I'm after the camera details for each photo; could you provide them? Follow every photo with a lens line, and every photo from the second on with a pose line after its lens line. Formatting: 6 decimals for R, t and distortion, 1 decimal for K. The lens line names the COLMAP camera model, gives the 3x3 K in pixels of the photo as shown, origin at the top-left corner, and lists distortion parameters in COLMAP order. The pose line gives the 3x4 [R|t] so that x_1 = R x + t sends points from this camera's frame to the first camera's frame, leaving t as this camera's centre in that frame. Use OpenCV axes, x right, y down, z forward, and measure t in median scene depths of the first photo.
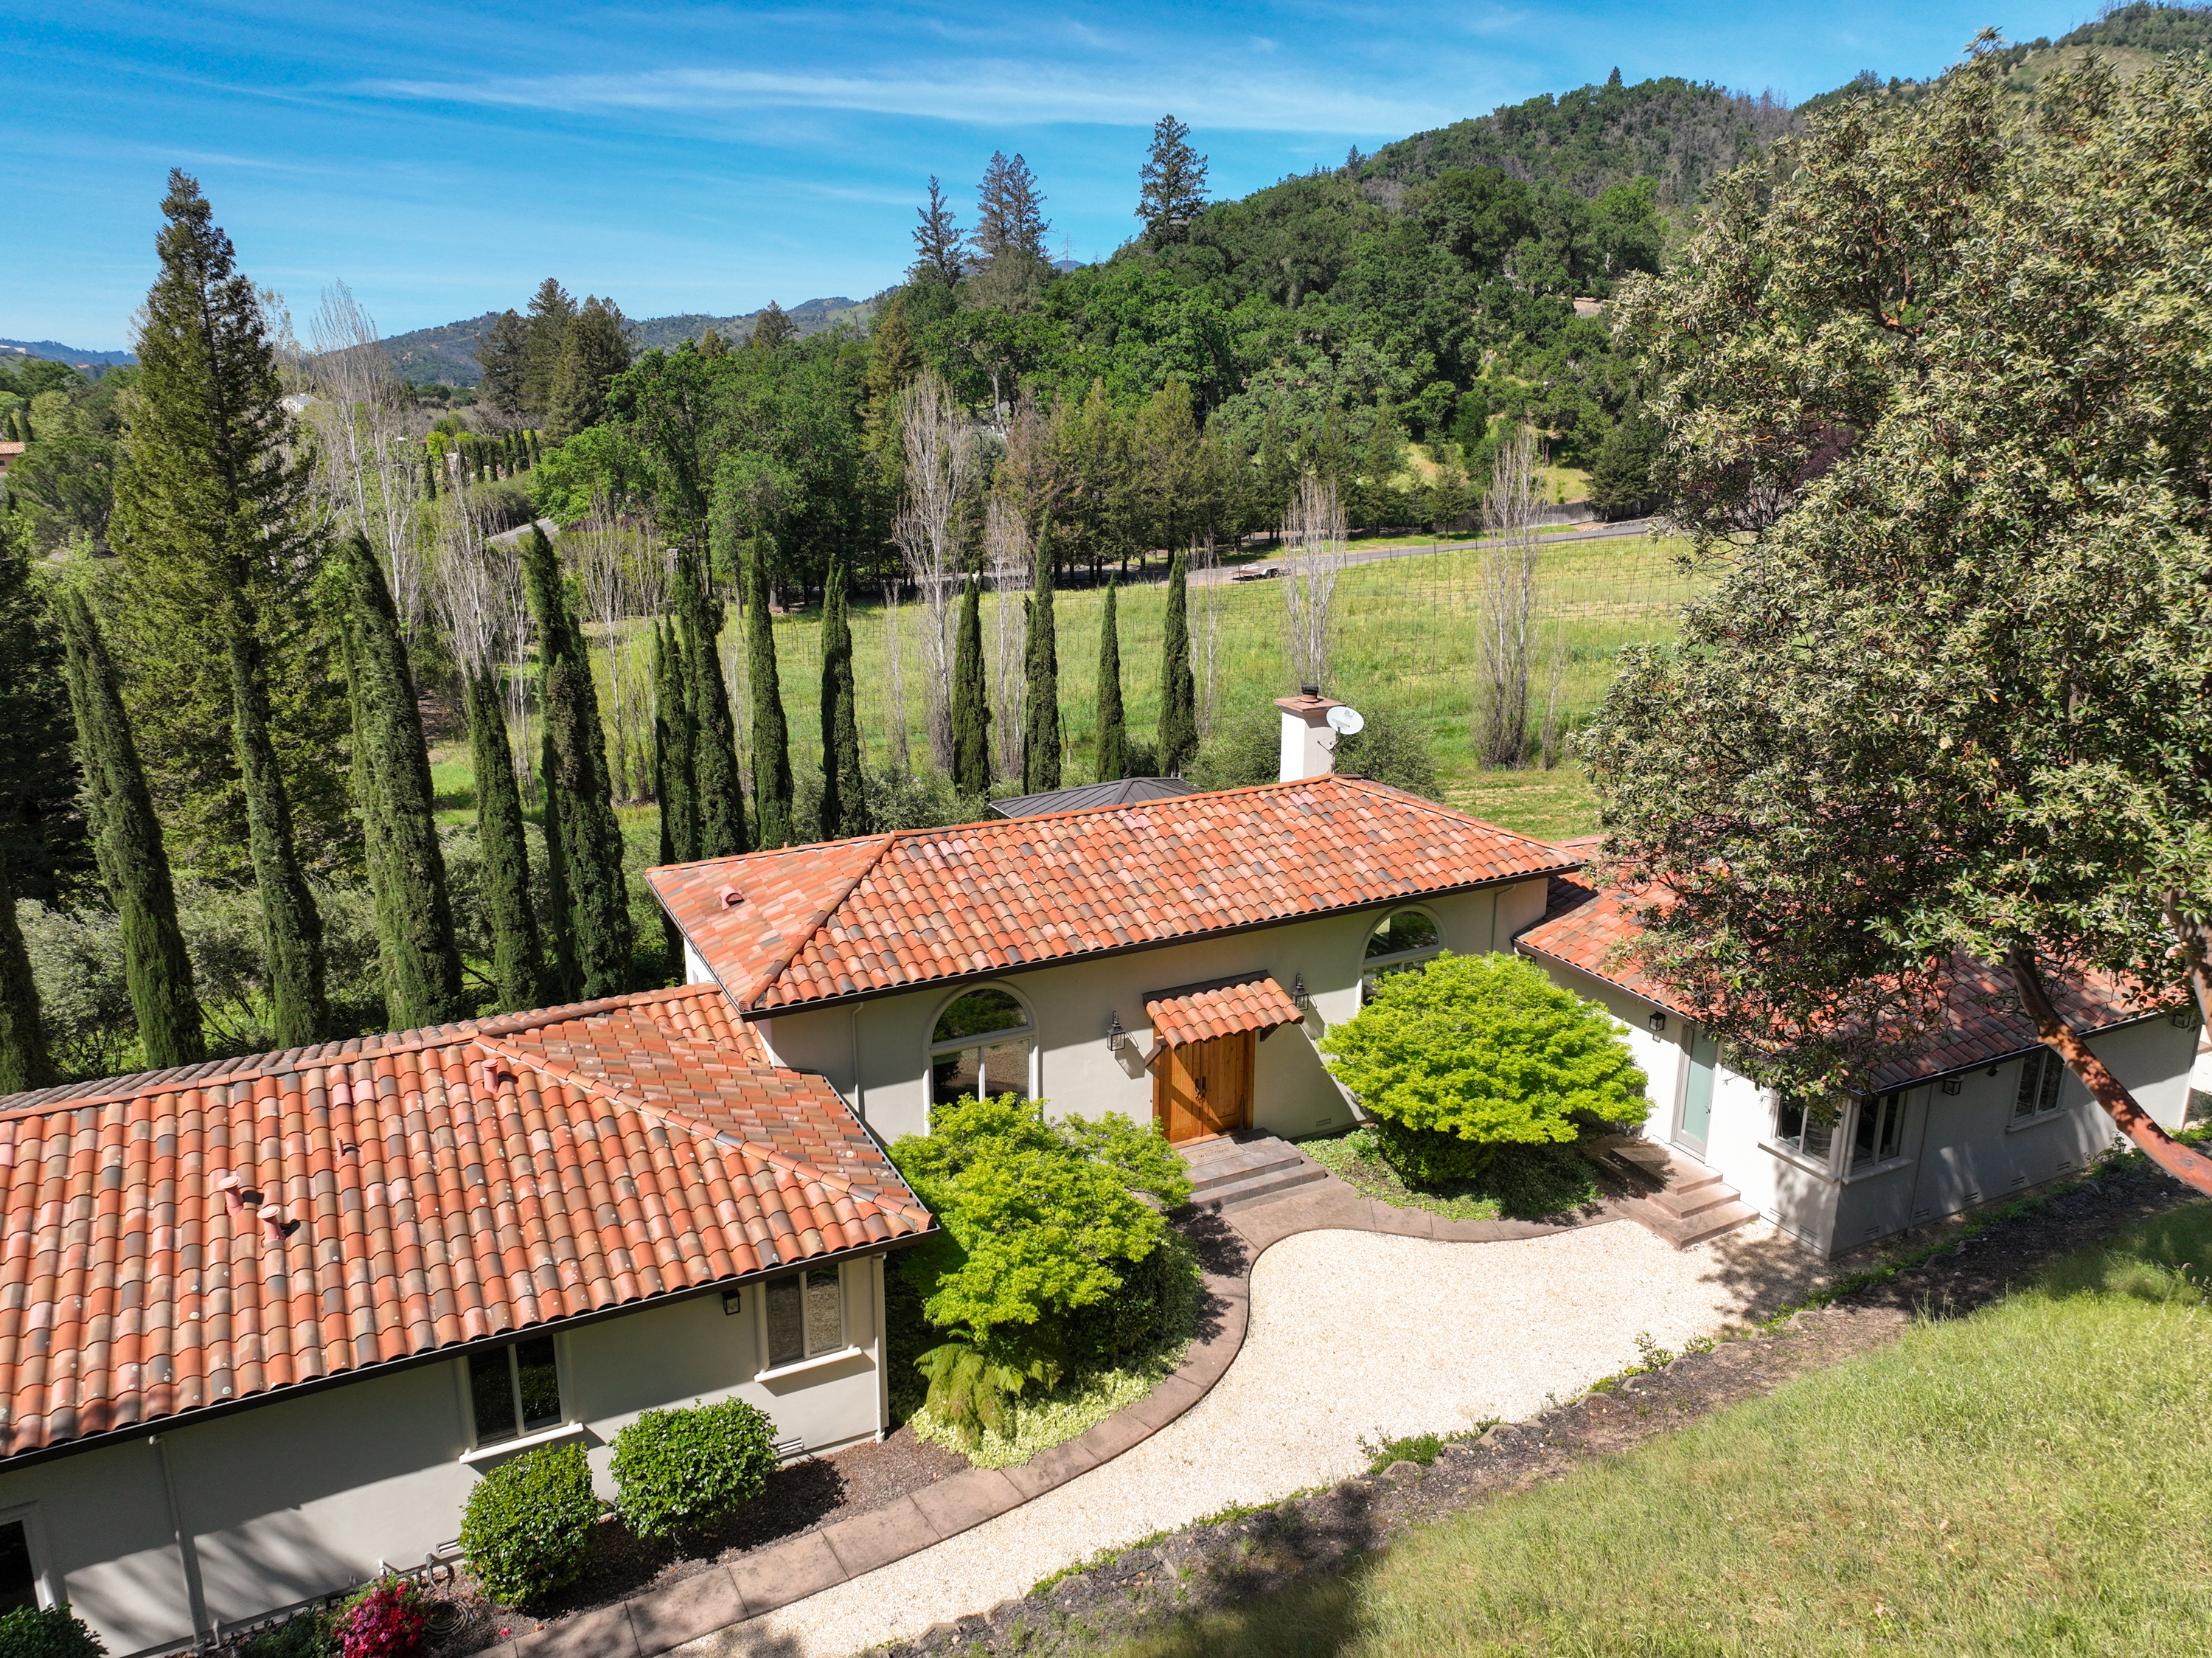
lens RADIAL K [[1561.8, 0, 1113.7], [0, 1561.8, 824.6], [0, 0, 1]] dist [0.004948, 0.015852]
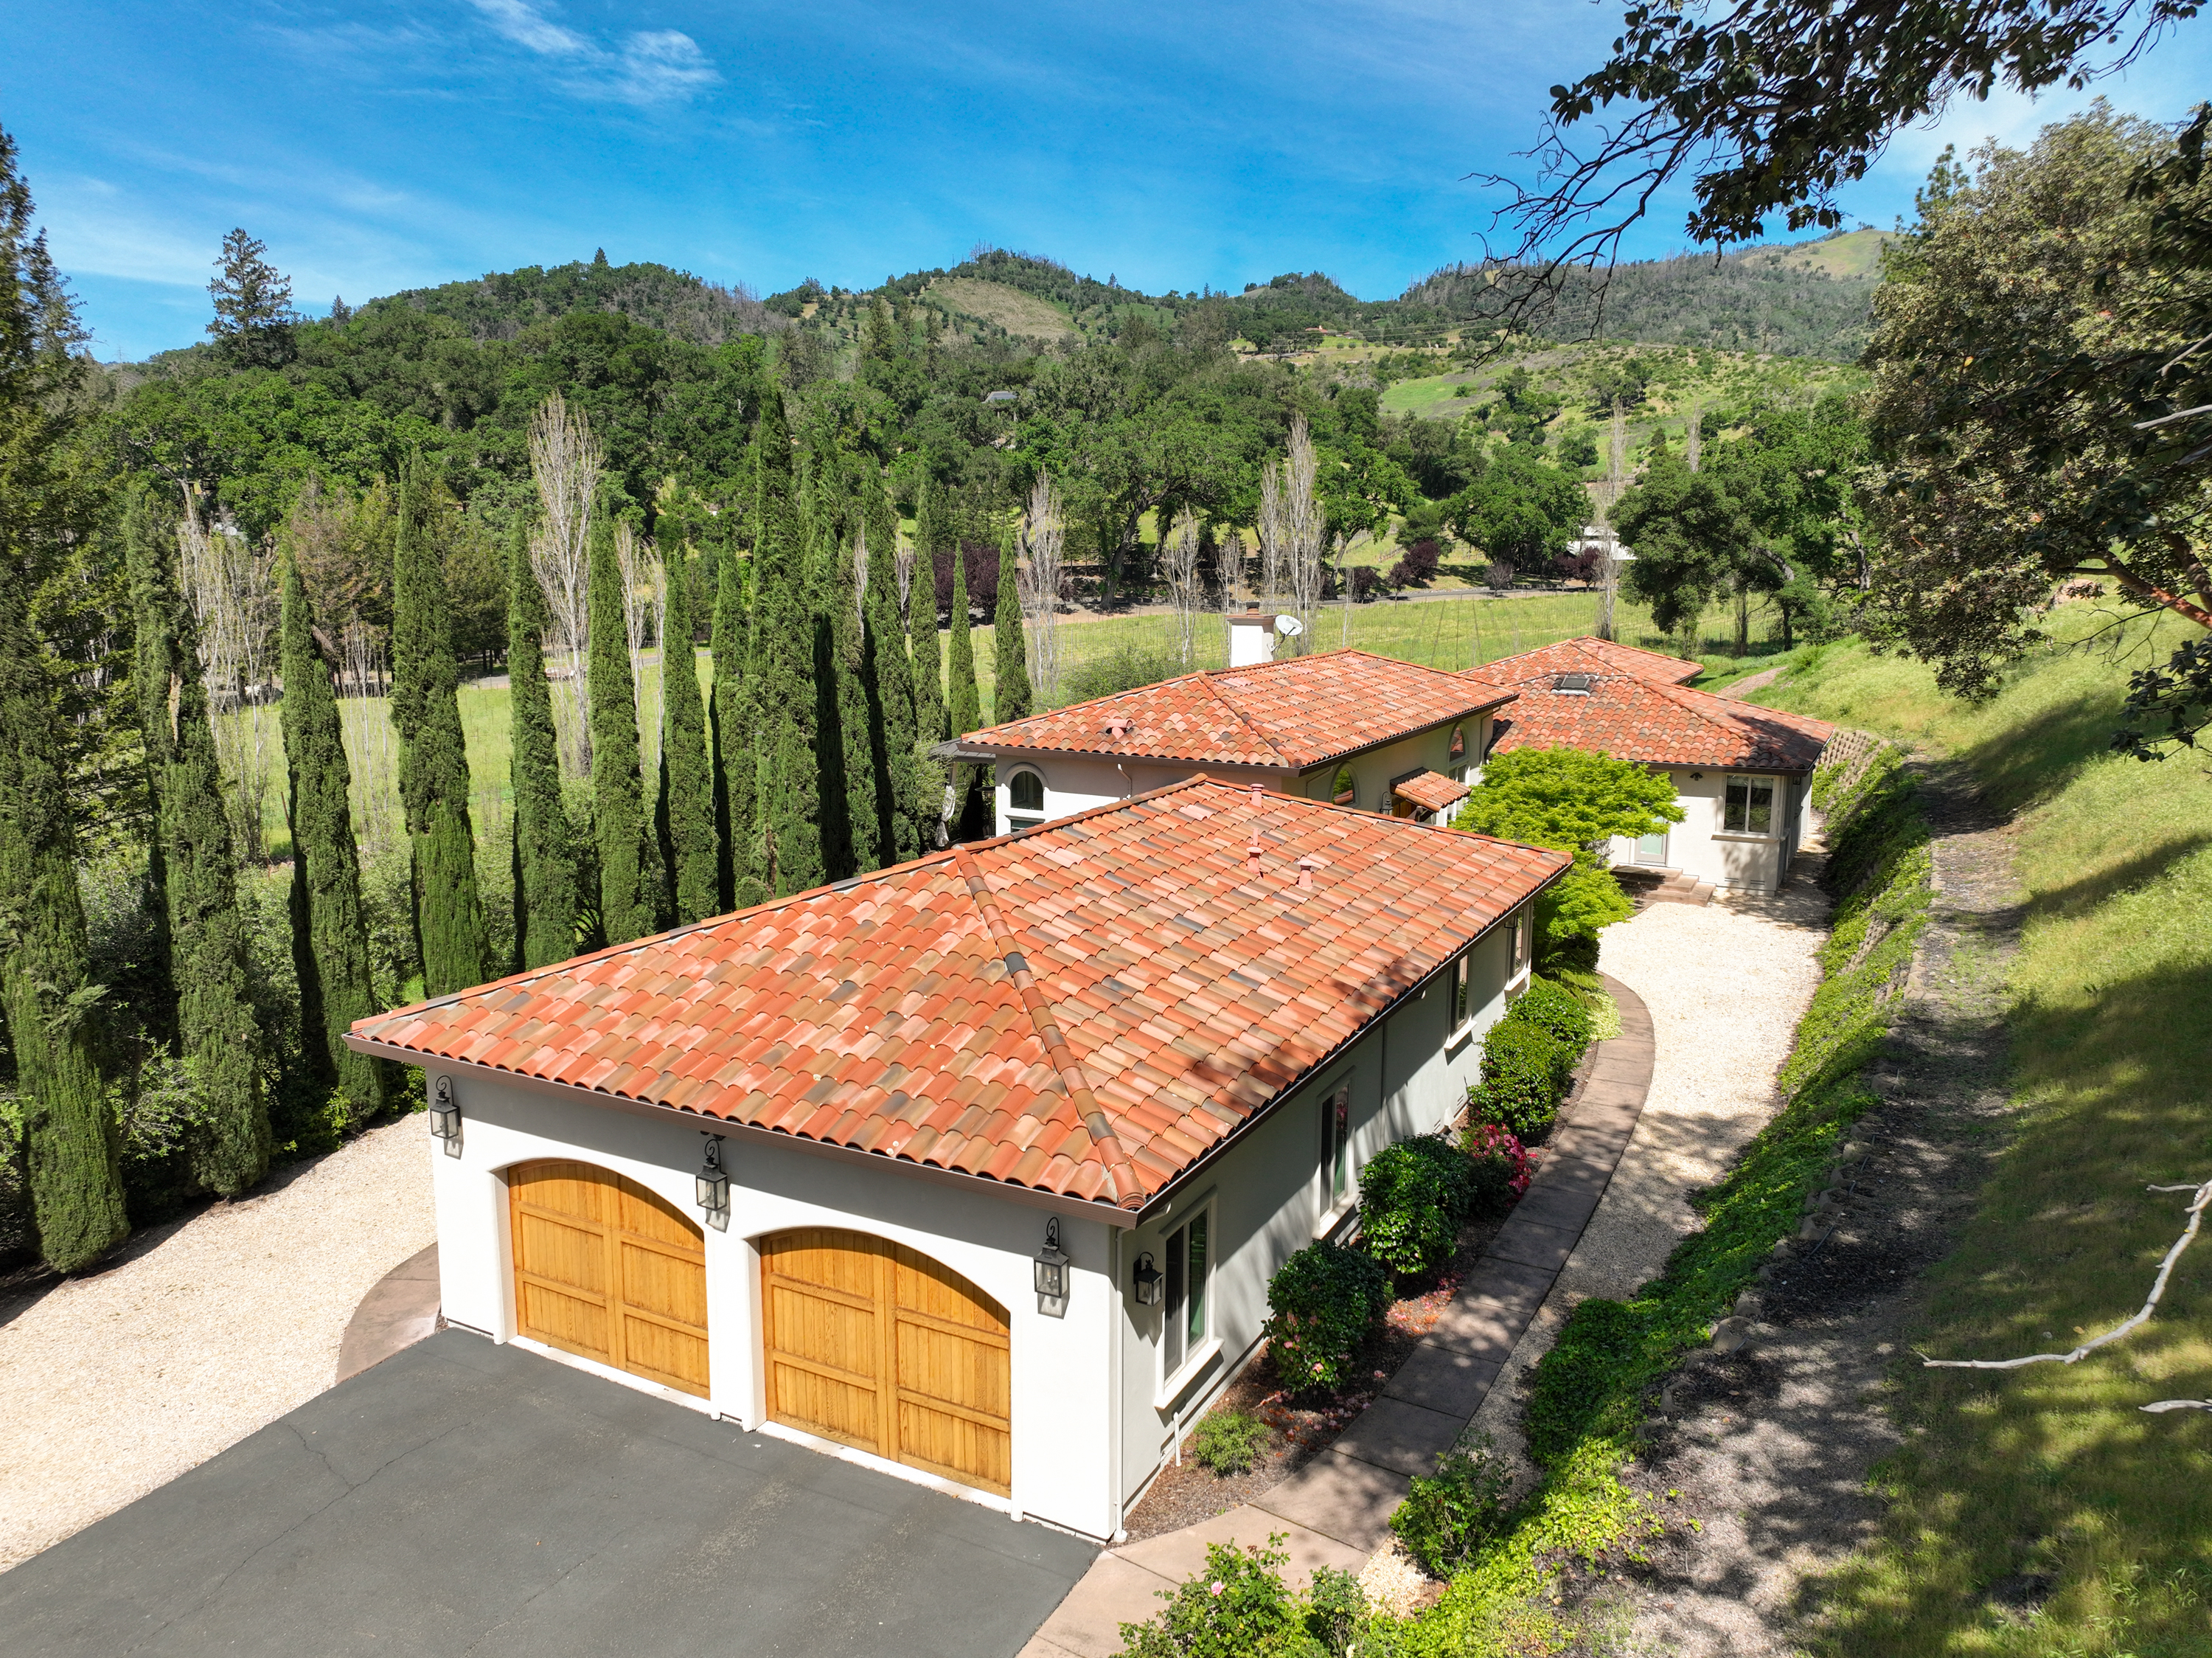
lens RADIAL K [[1561.8, 0, 1096.7], [0, 1561.8, 833.2], [0, 0, 1]] dist [0.004948, 0.015852]
pose [[0.817865, -0.102604, 0.566188, -0.912626], [0.158024, 0.986191, -0.049552, 0.176740], [-0.553286, 0.129998, 0.822785, 0.078383]]
